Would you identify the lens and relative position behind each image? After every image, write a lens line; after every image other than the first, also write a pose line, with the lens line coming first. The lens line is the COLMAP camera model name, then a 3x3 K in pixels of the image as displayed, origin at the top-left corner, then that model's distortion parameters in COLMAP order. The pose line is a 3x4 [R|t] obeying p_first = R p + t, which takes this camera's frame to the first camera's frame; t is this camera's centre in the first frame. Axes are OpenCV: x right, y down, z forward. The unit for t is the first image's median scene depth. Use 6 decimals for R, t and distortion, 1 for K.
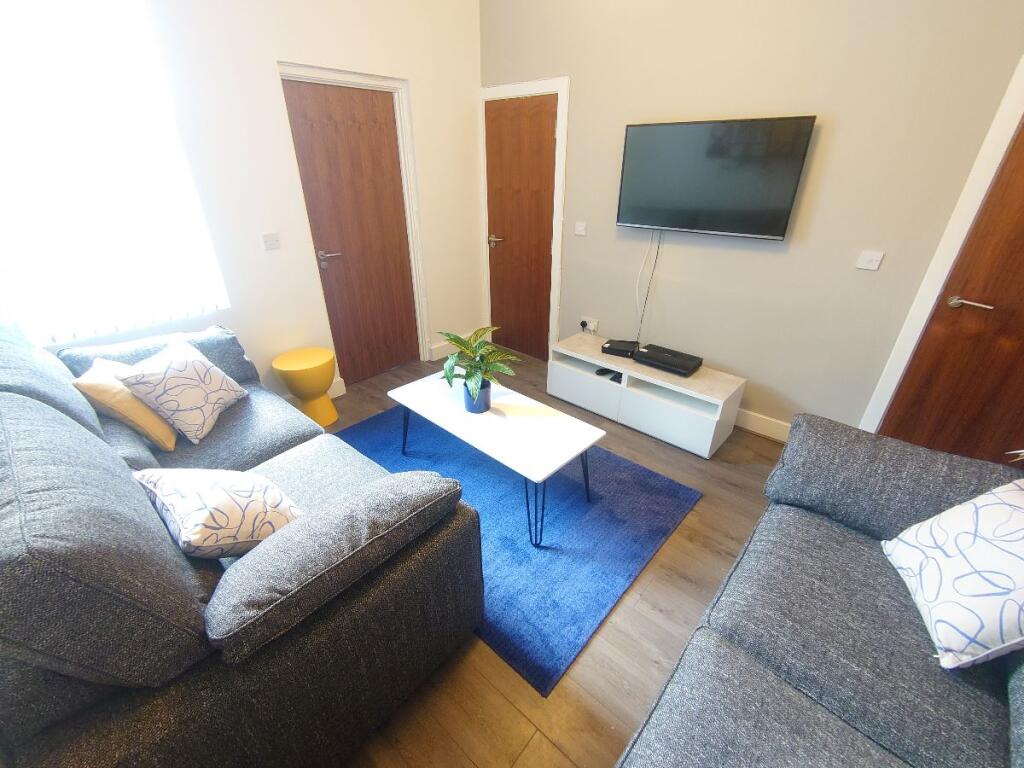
lens RADIAL K [[447.0, 0, 507.7], [0, 447.0, 387.1], [0, 0, 1]] dist [-0.000317, 0.000105]
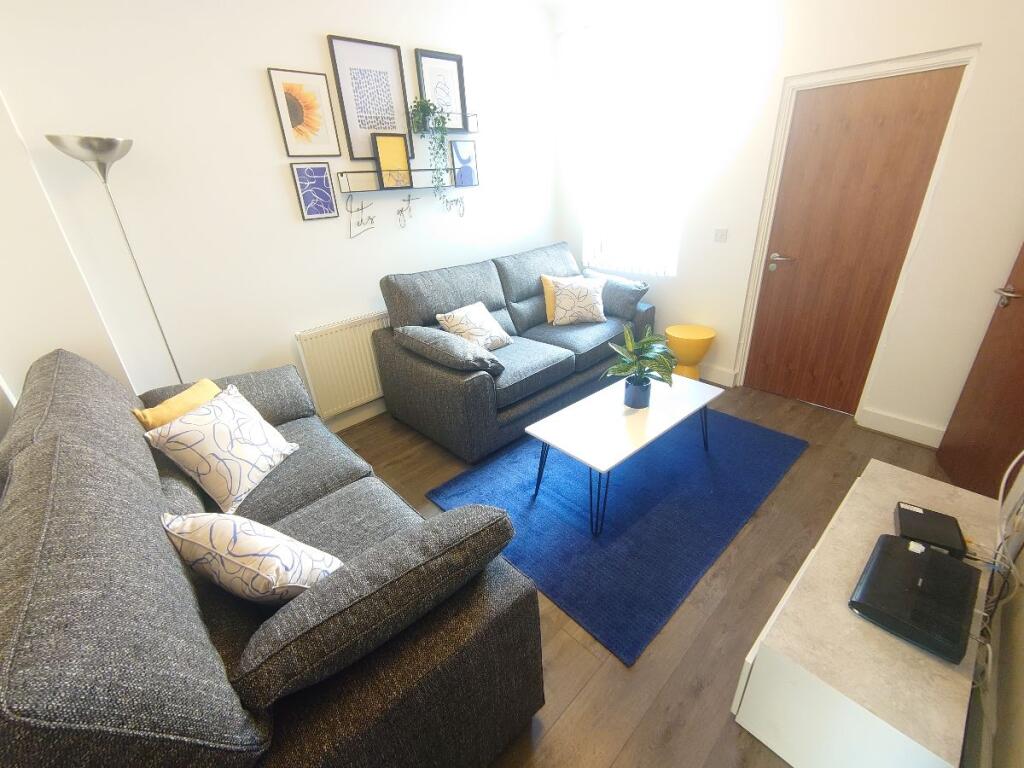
lens RADIAL K [[447.0, 0, 507.7], [0, 447.0, 387.1], [0, 0, 1]] dist [-0.000317, 0.000105]
pose [[-0.084442, 0.431188, -0.898302, 0.796631], [-0.419346, 0.802420, 0.424584, -0.273155], [0.903891, 0.412552, 0.113059, 0.530319]]
